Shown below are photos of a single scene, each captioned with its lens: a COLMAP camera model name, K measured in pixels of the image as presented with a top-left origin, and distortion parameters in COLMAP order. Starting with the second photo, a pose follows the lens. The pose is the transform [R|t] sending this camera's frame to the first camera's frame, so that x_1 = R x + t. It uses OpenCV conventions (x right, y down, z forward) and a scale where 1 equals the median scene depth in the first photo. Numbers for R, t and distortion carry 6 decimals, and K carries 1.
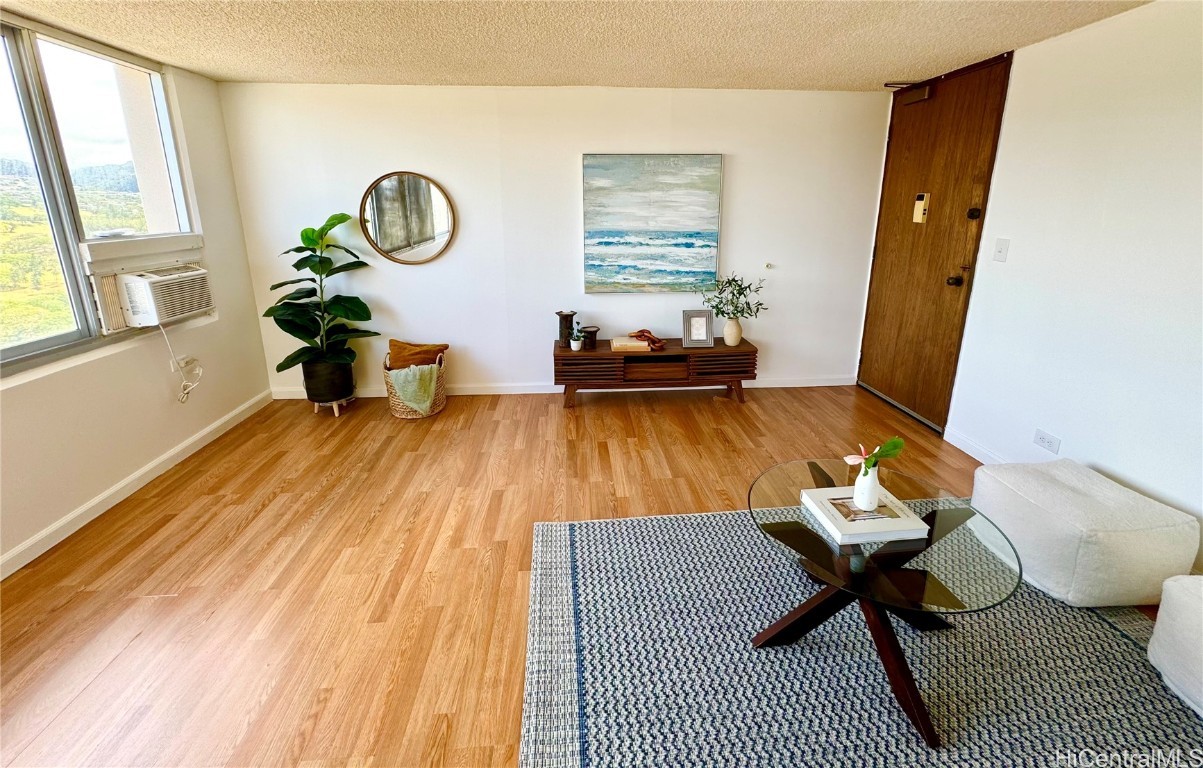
lens RADIAL K [[479.3, 0, 600.6], [0, 479.3, 318.9], [0, 0, 1]] dist [-0.000656, -0.000159]
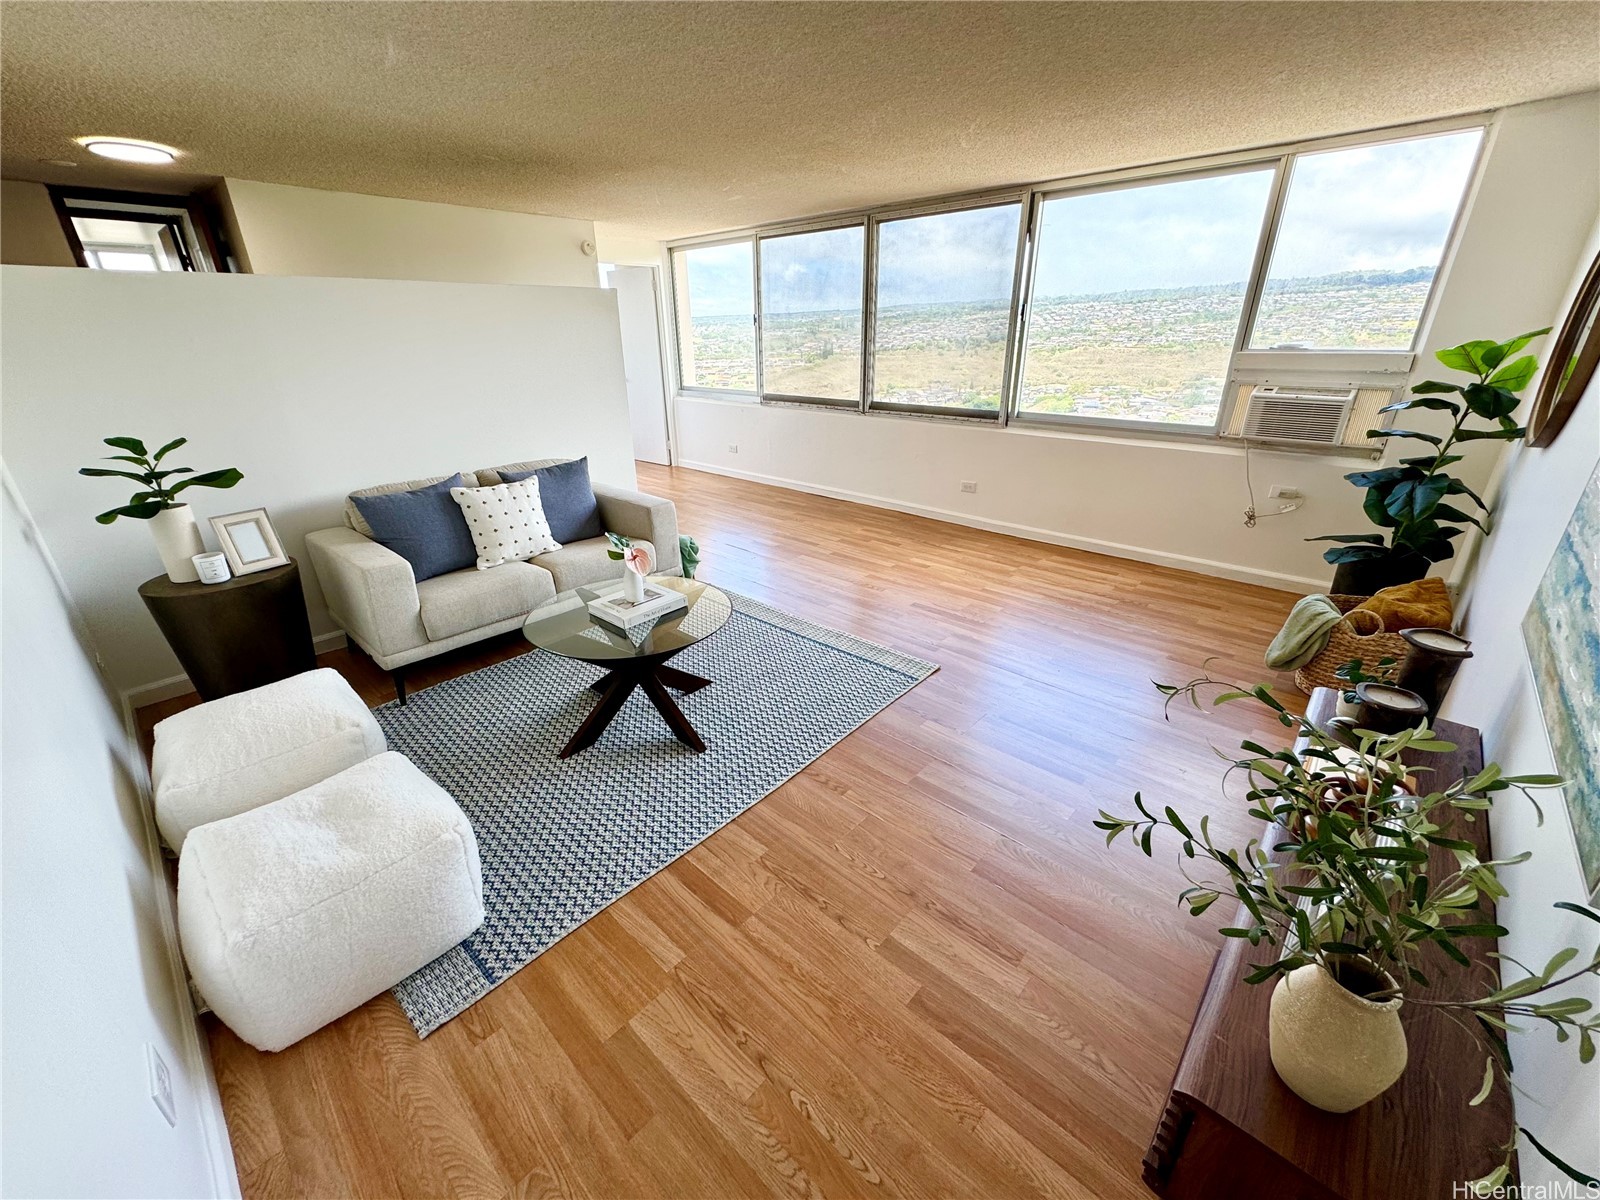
lens RADIAL K [[638.4, 0, 800.0], [0, 638.4, 600.0], [0, 0, 1]] dist [-0.001026, -0.000191]
pose [[-0.725102, 0.278843, -0.629661, 0.545497], [-0.144751, 0.832210, 0.535232, -0.217519], [0.673256, 0.479242, -0.563075, 0.944181]]
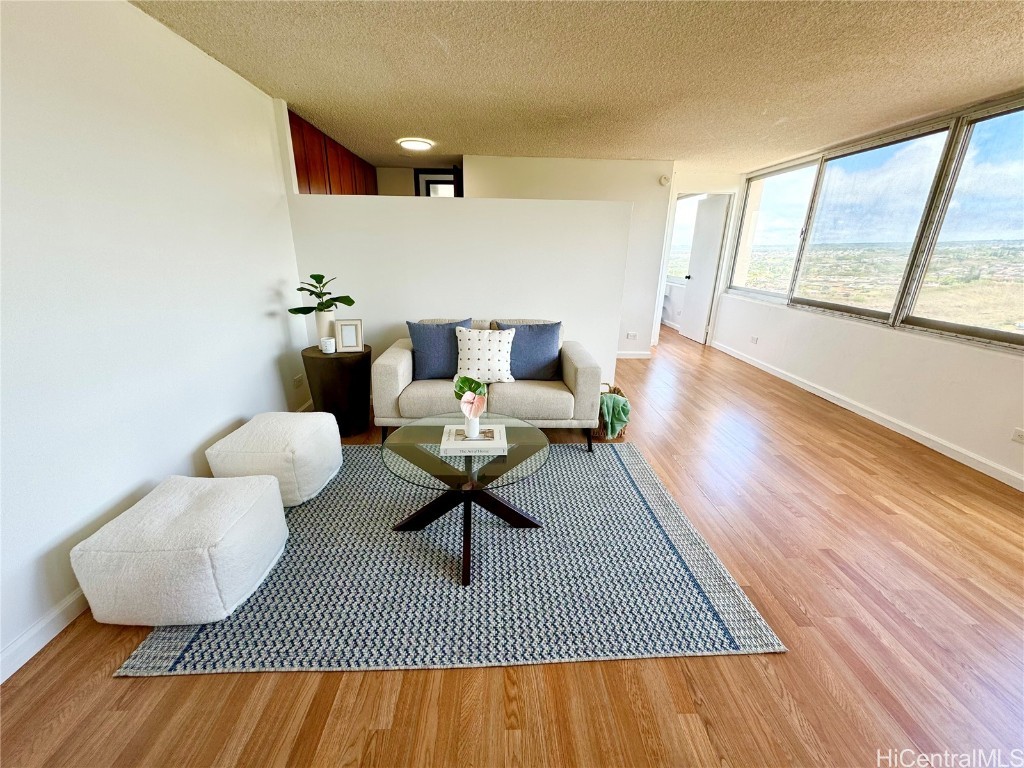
lens RADIAL K [[408.6, 0, 512.0], [0, 408.6, 384.0], [0, 0, 1]] dist [-0.001026, -0.000191]
pose [[-0.999378, -0.024080, 0.025749, 0.180220], [-0.006979, 0.851059, 0.525024, -0.161417], [-0.034556, 0.524518, -0.850698, 0.854425]]
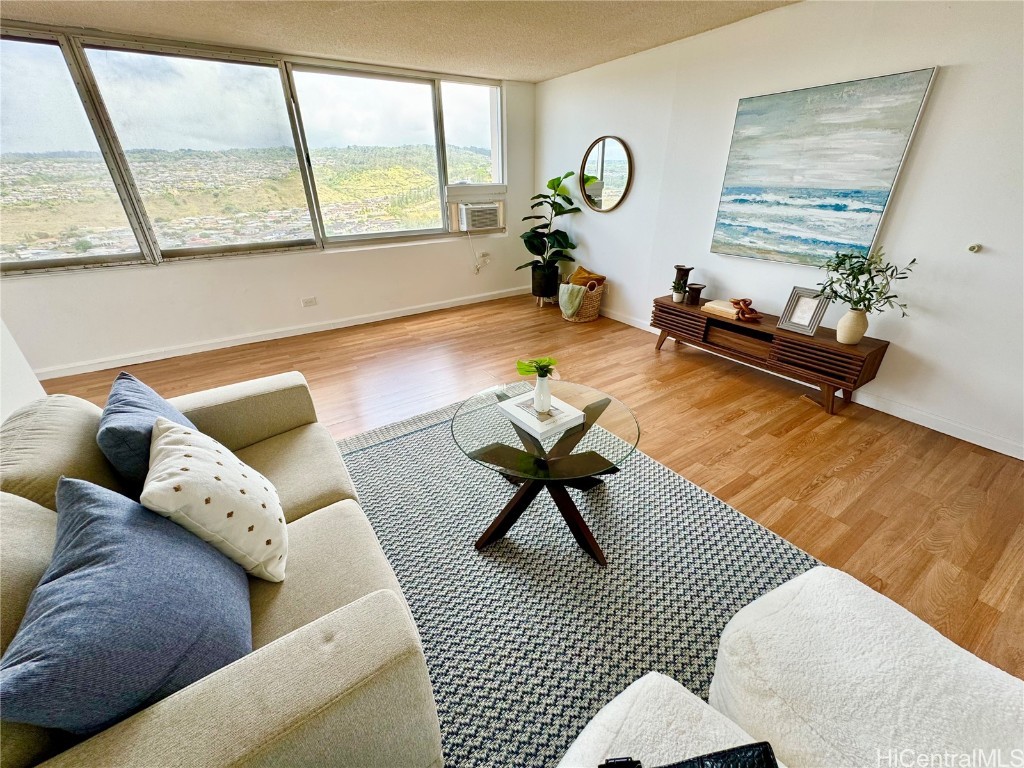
lens RADIAL K [[409.5, 0, 512.0], [0, 409.5, 384.0], [0, 0, 1]] dist [-0.001699, 0.000091]
pose [[0.492290, 0.386455, -0.779938, 0.578355], [-0.188434, 0.922104, 0.337960, -0.008589], [0.849790, -0.019408, 0.526764, 0.163343]]
